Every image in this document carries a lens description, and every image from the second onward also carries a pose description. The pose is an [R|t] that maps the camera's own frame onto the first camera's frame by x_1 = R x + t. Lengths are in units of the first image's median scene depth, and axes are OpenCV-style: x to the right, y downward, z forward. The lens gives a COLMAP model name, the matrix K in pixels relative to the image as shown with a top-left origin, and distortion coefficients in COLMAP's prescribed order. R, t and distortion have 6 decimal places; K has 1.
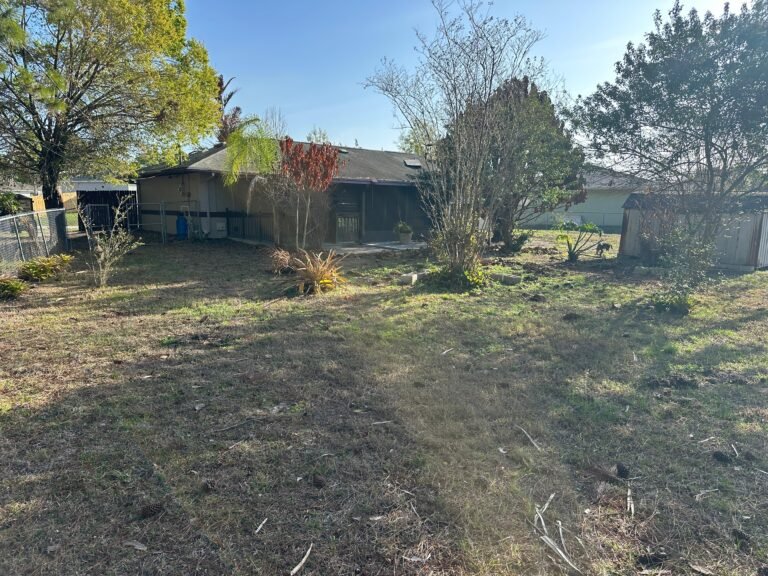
lens RADIAL K [[539.2, 0, 397.6], [0, 539.2, 290.4], [0, 0, 1]] dist [0.077833, -0.091384]
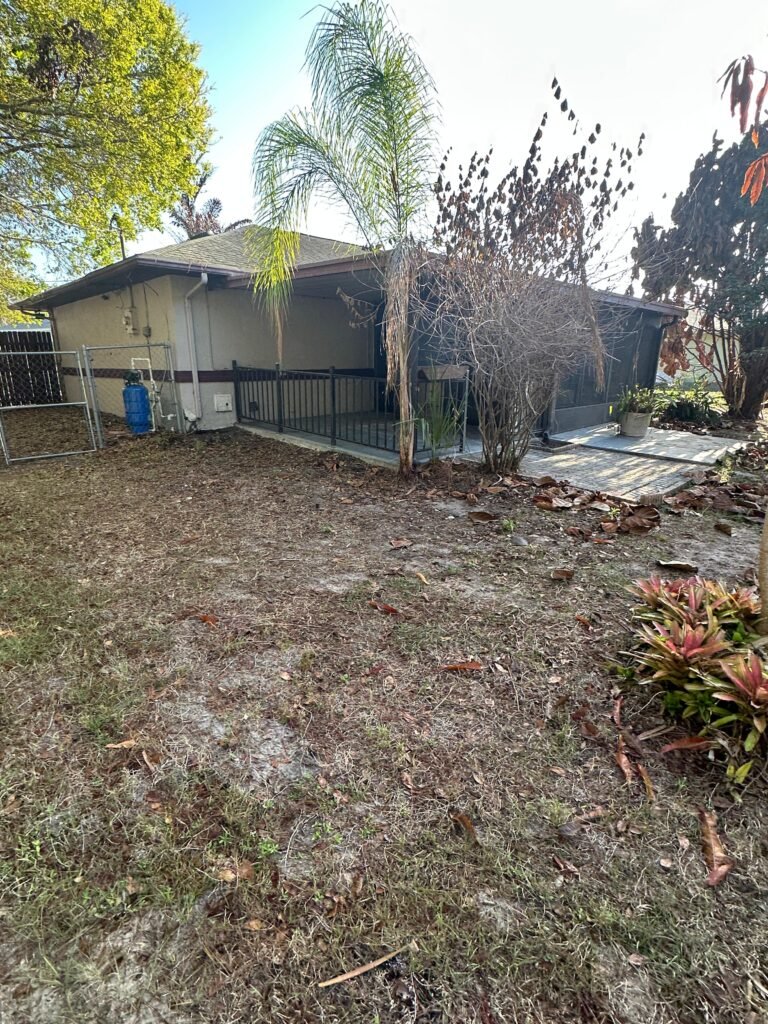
lens RADIAL K [[499.5, 0, 381.0], [0, 499.5, 512.6], [0, 0, 1]] dist [-0.015209, 0.000342]
pose [[0.998100, -0.020189, 0.058209, -0.218298], [0.011718, 0.989746, 0.142355, -0.083970], [-0.060486, -0.141403, 0.988103, 0.563893]]
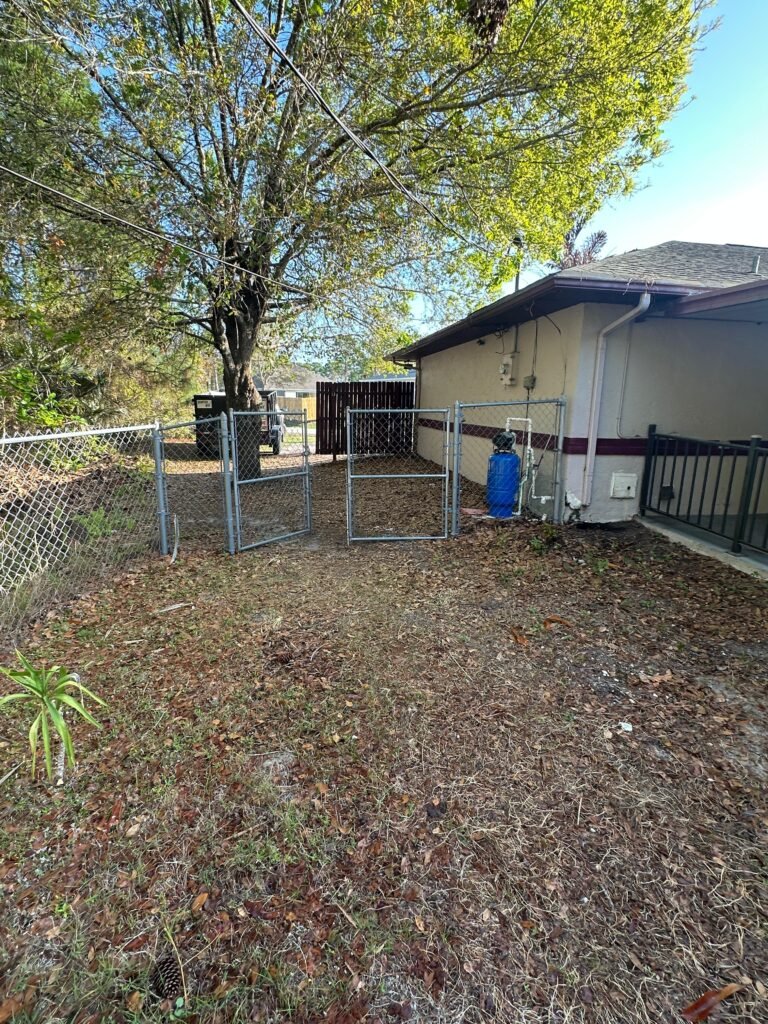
lens RADIAL K [[499.5, 0, 381.0], [0, 499.5, 512.6], [0, 0, 1]] dist [-0.015209, 0.000342]
pose [[0.851719, 0.122818, -0.509401, -0.295796], [-0.094051, 0.992187, 0.081967, -0.112099], [0.515489, -0.021903, 0.856616, 0.687135]]
